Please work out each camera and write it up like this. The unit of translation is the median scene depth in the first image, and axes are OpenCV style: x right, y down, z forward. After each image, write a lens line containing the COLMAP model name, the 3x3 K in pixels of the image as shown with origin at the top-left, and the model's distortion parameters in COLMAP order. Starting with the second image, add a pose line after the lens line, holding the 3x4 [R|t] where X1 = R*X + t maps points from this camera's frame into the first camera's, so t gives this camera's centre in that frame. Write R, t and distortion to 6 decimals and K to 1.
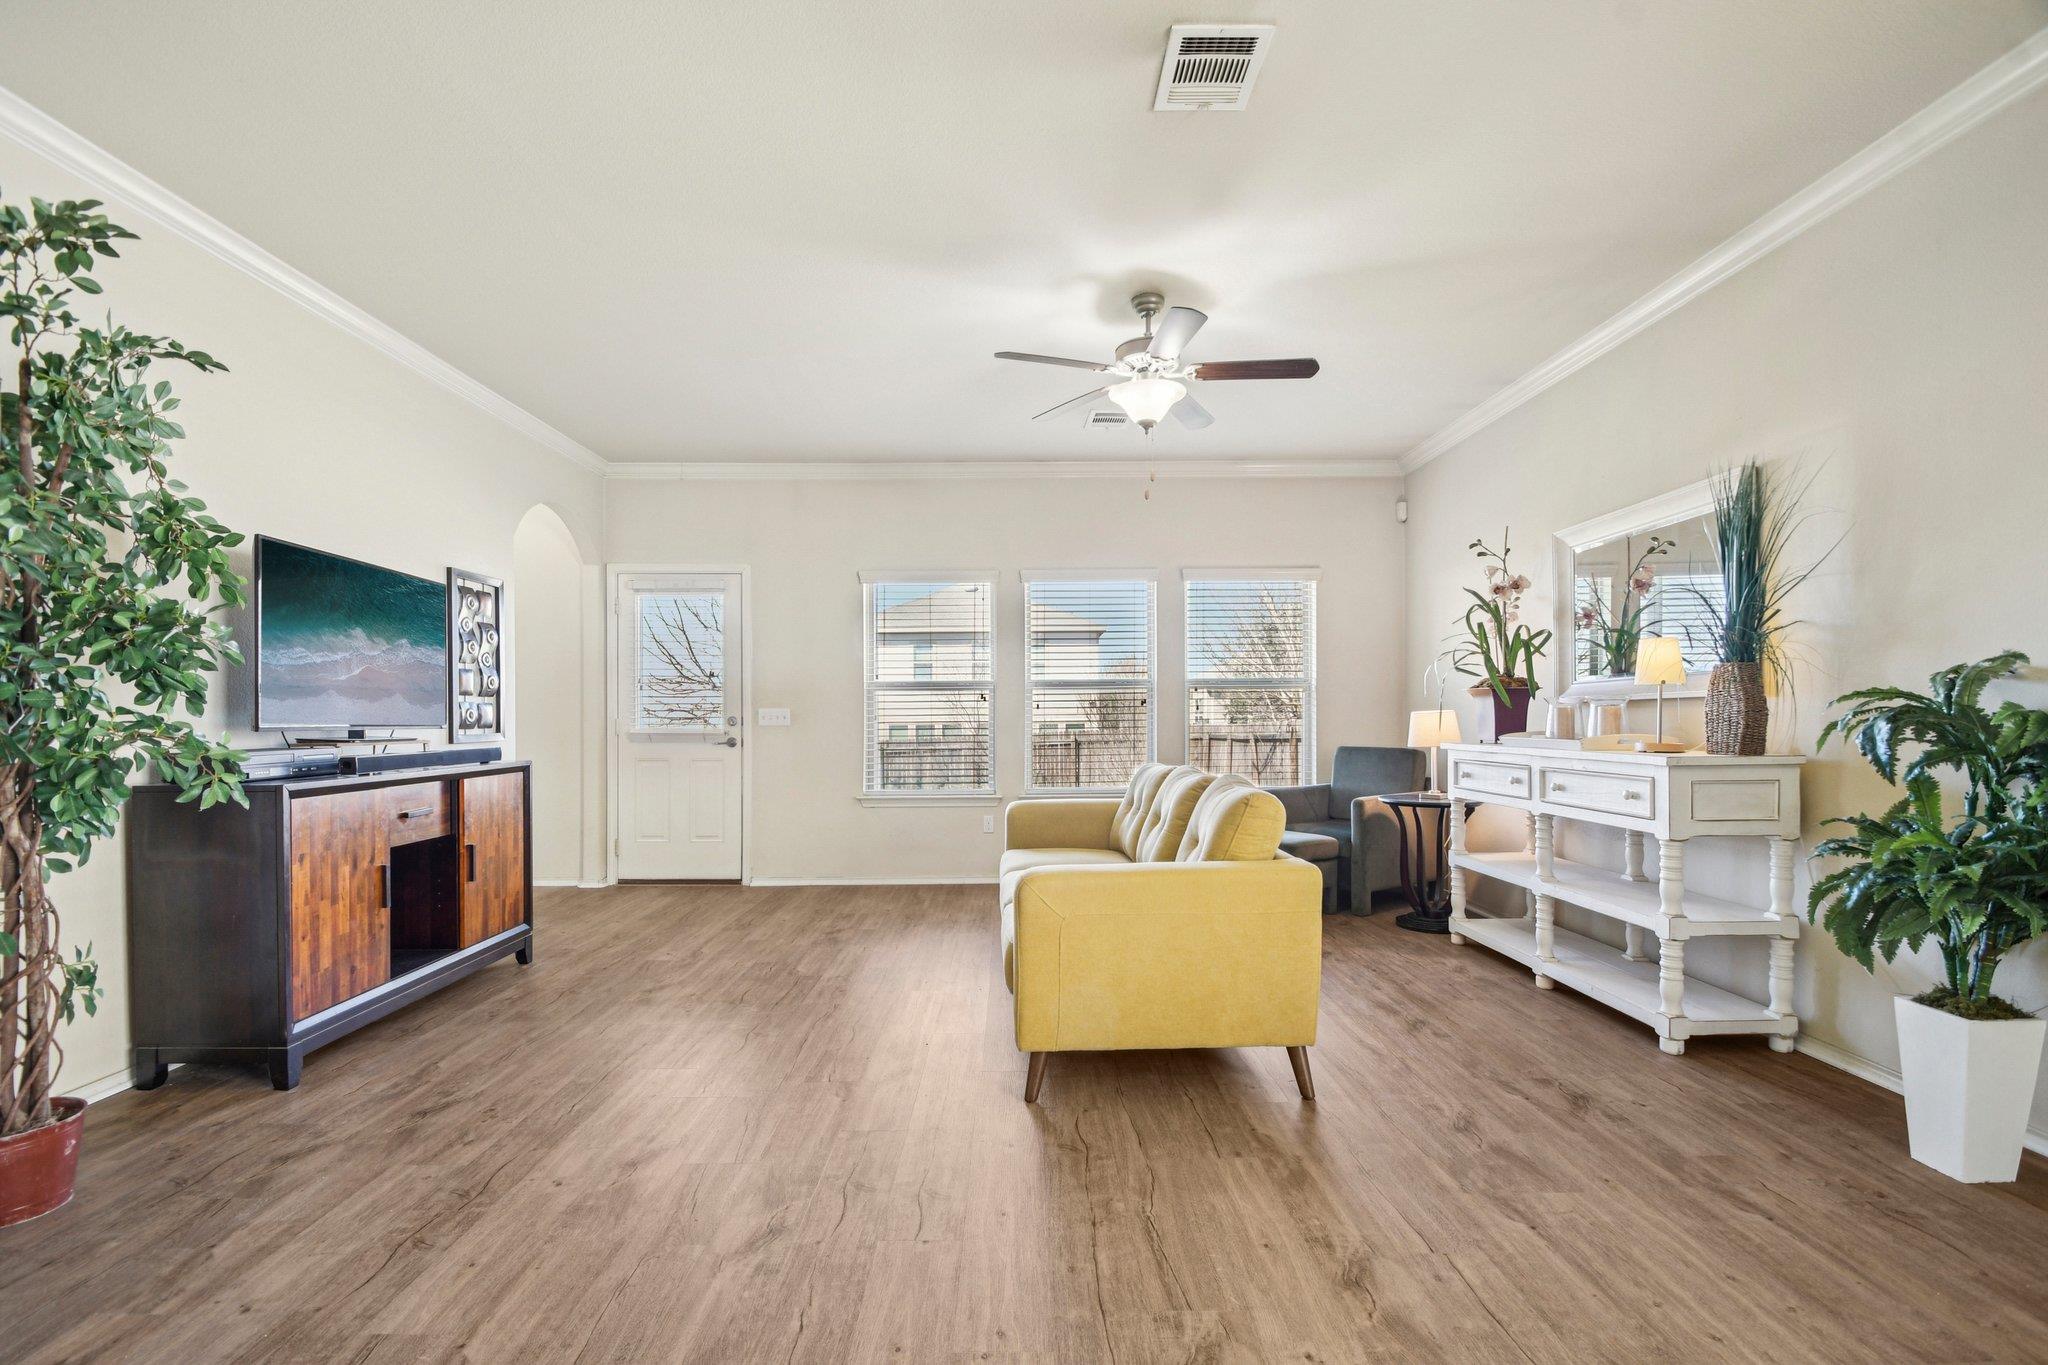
lens RADIAL K [[917.7, 0, 1007.5], [0, 917.7, 712.3], [0, 0, 1]] dist [0.012788, 0.000075]
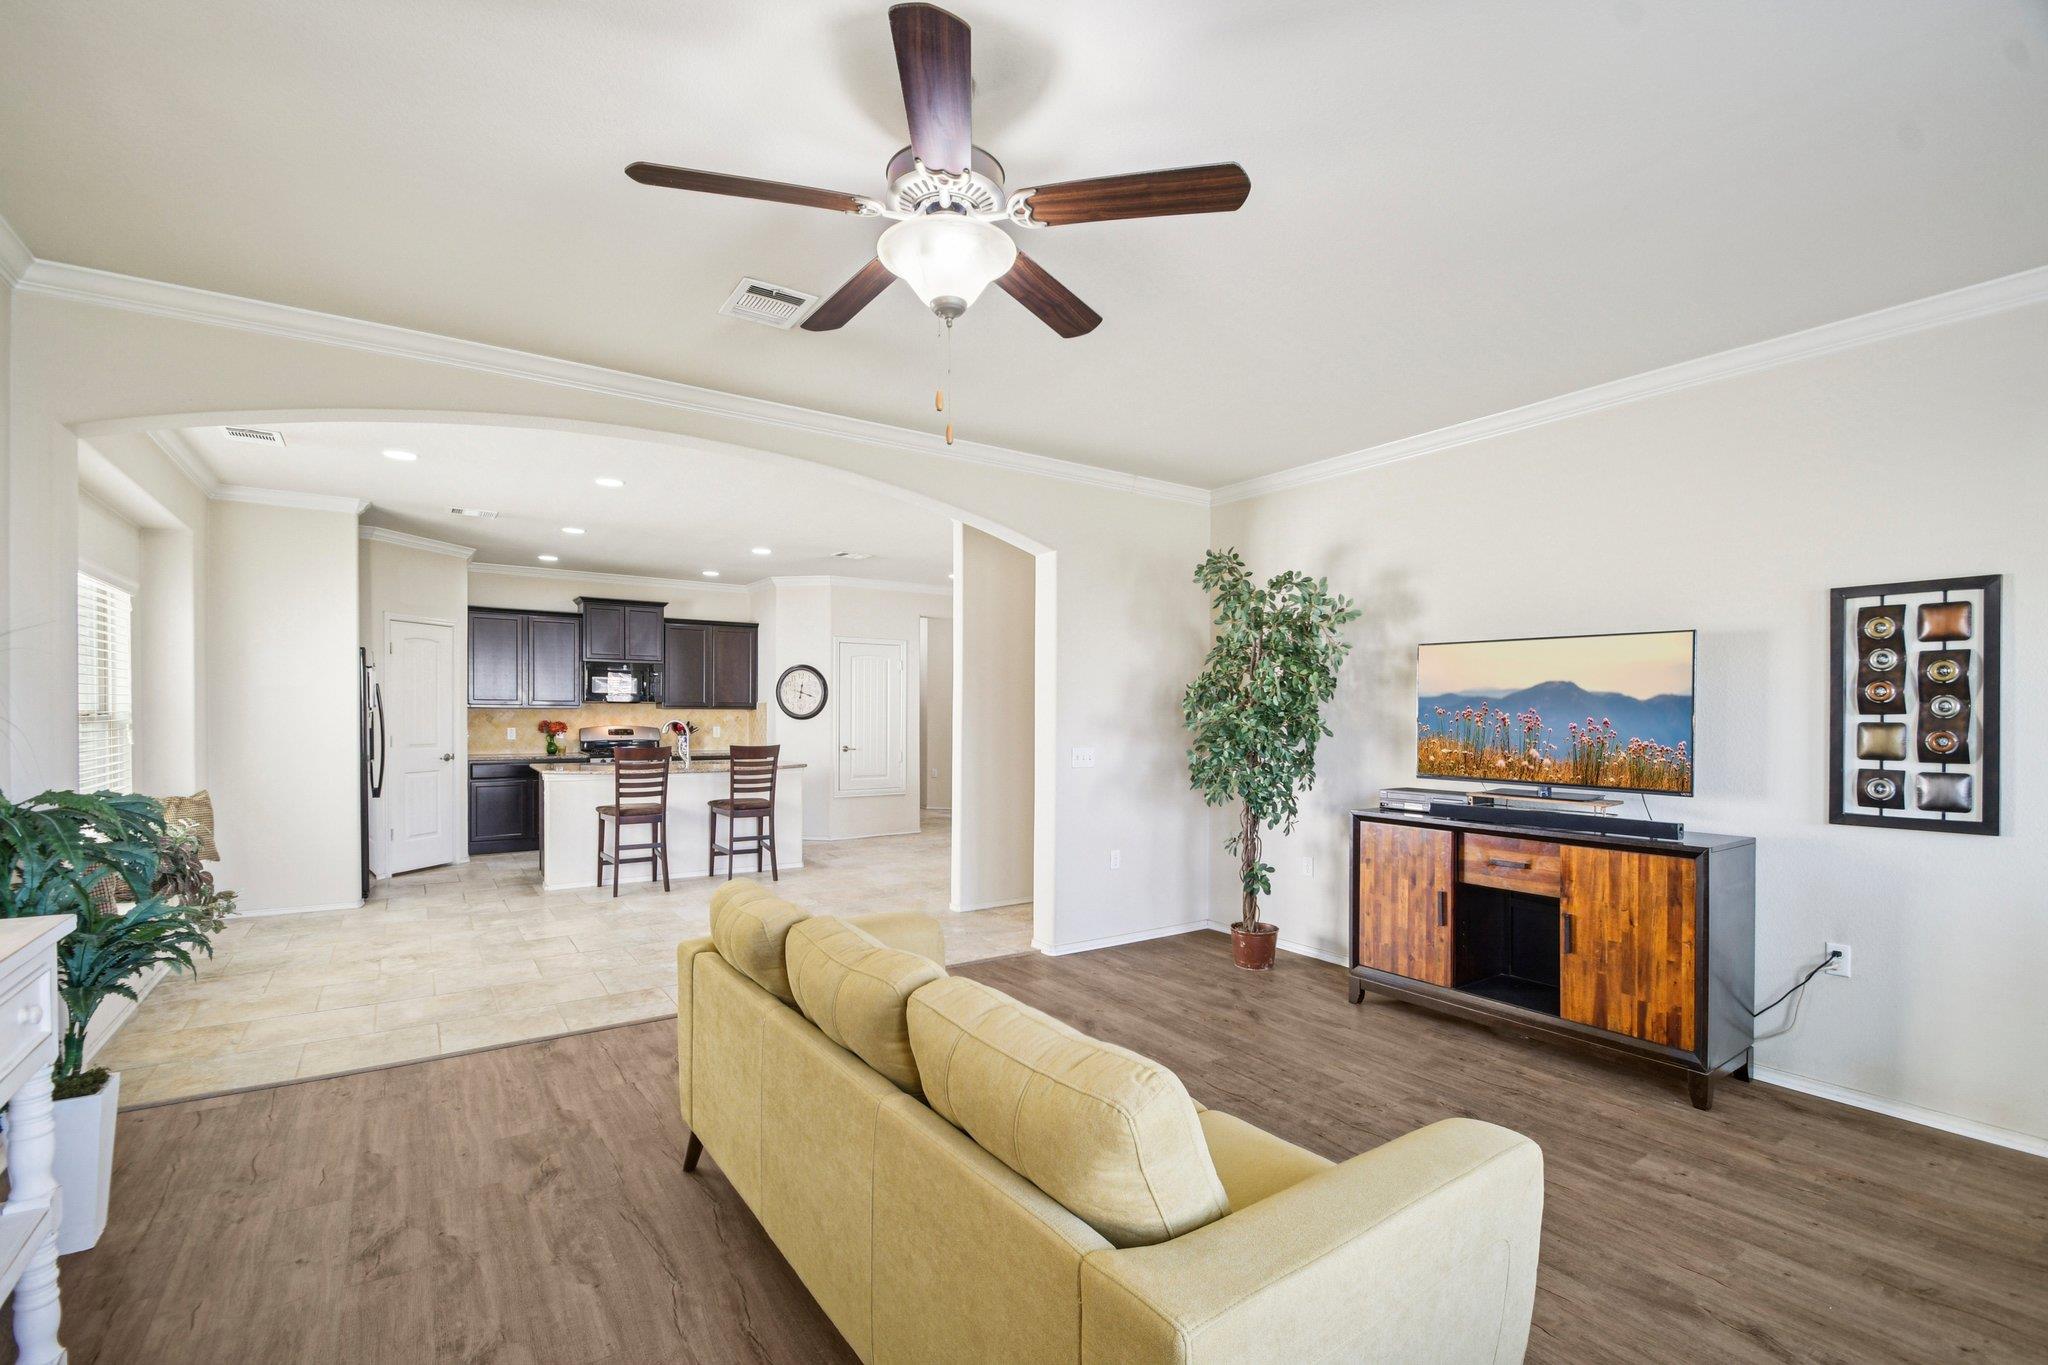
lens RADIAL K [[920.1, 0, 1017.8], [0, 920.1, 731.1], [0, 0, 1]] dist [-0.000564, -0.000238]
pose [[-0.829140, 0.010109, -0.558949, 0.538167], [-0.001939, 0.999778, 0.020958, -0.083769], [0.559037, 0.018461, -0.828937, 1.860339]]
